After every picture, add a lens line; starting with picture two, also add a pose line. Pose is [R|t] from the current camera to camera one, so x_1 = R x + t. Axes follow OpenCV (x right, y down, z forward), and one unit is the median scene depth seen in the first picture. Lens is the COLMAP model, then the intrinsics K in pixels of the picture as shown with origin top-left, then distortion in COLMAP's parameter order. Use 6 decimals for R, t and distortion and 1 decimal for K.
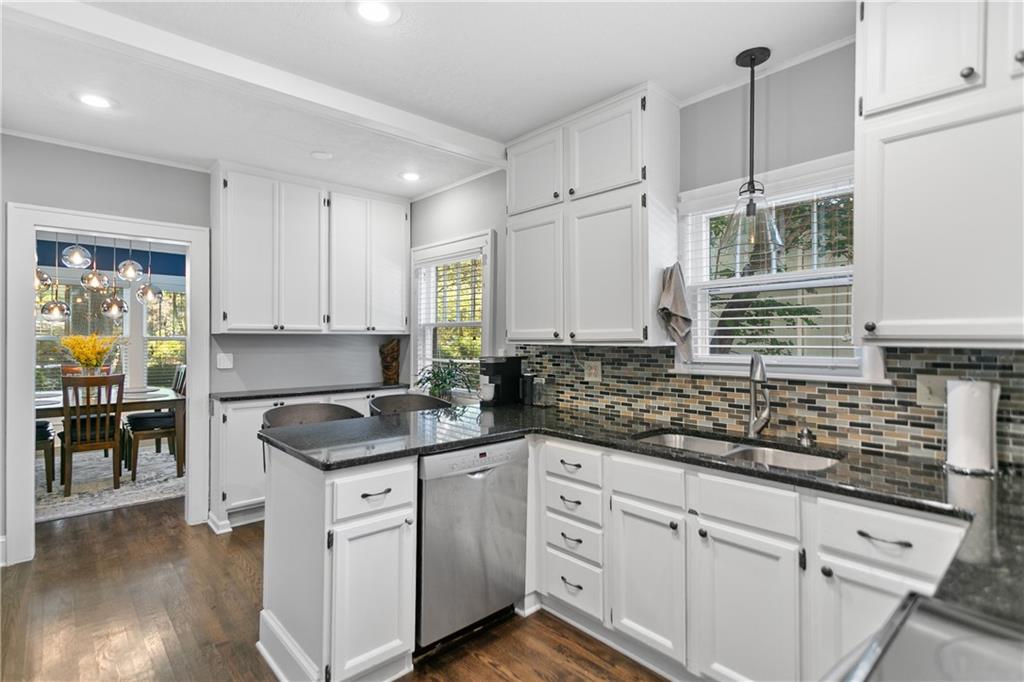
lens RADIAL K [[497.7, 0, 484.0], [0, 497.7, 338.5], [0, 0, 1]] dist [-0.018278, 0.004694]
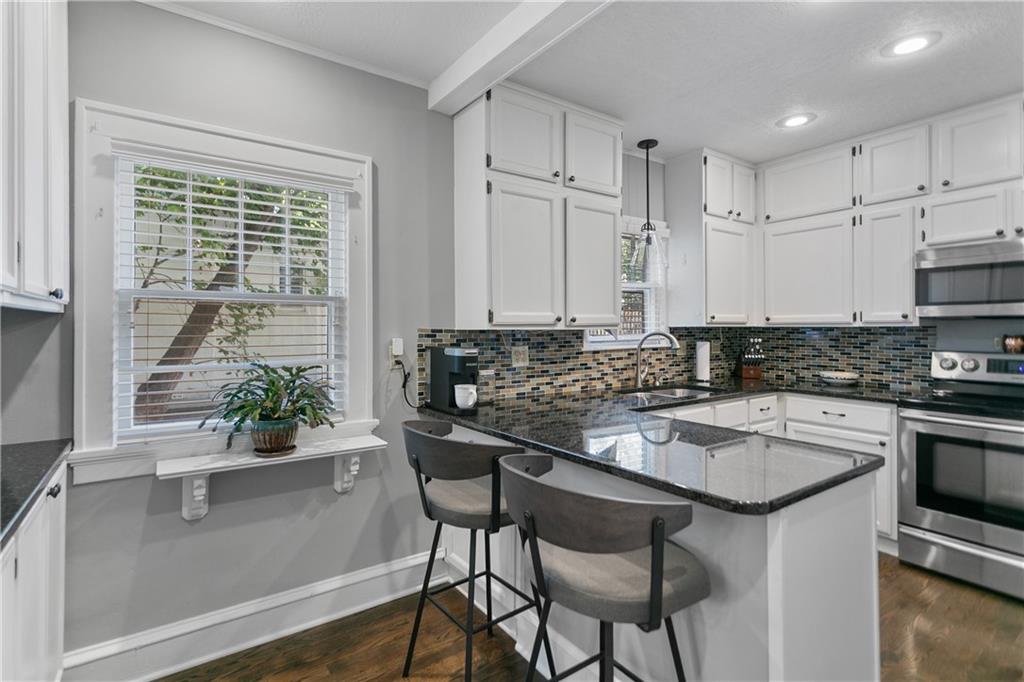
lens RADIAL K [[497.7, 0, 467.7], [0, 497.7, 329.1], [0, 0, 1]] dist [-0.018278, 0.004694]
pose [[0.118107, -0.005849, 0.992984, -0.977380], [0.004776, 0.999974, 0.005322, 0.007037], [-0.992989, 0.004114, 0.118132, 1.242101]]
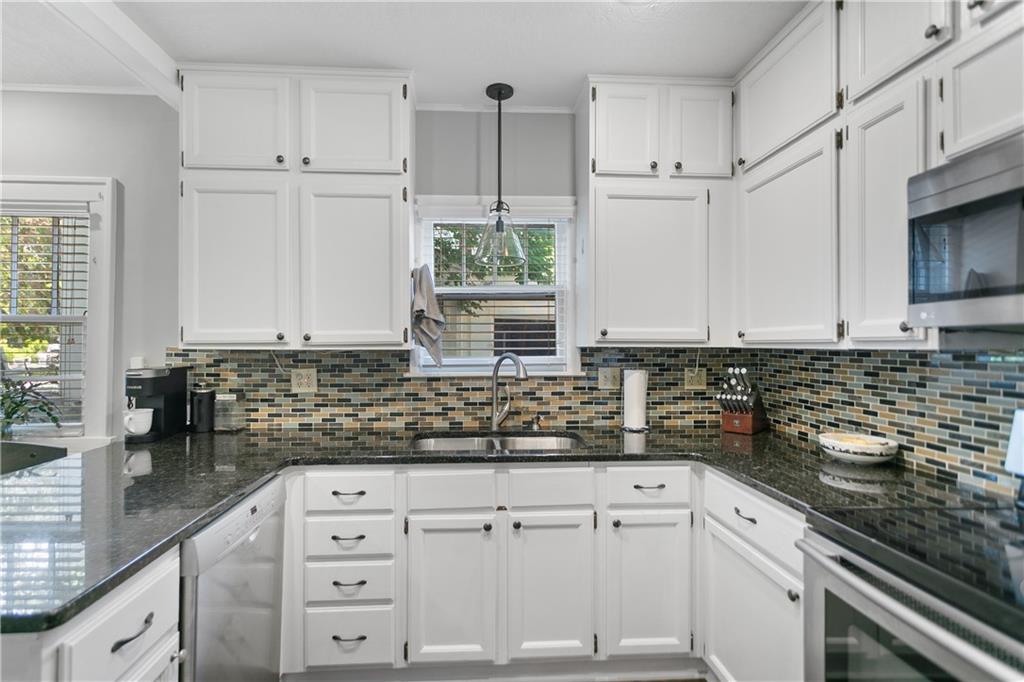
lens RADIAL K [[497.7, 0, 500.5], [0, 497.7, 340.5], [0, 0, 1]] dist [-0.018278, 0.004694]
pose [[0.593696, 0.003519, 0.804682, -0.325174], [0.000793, 0.999987, -0.004958, 0.003048], [-0.804689, 0.003581, 0.593686, 0.297259]]
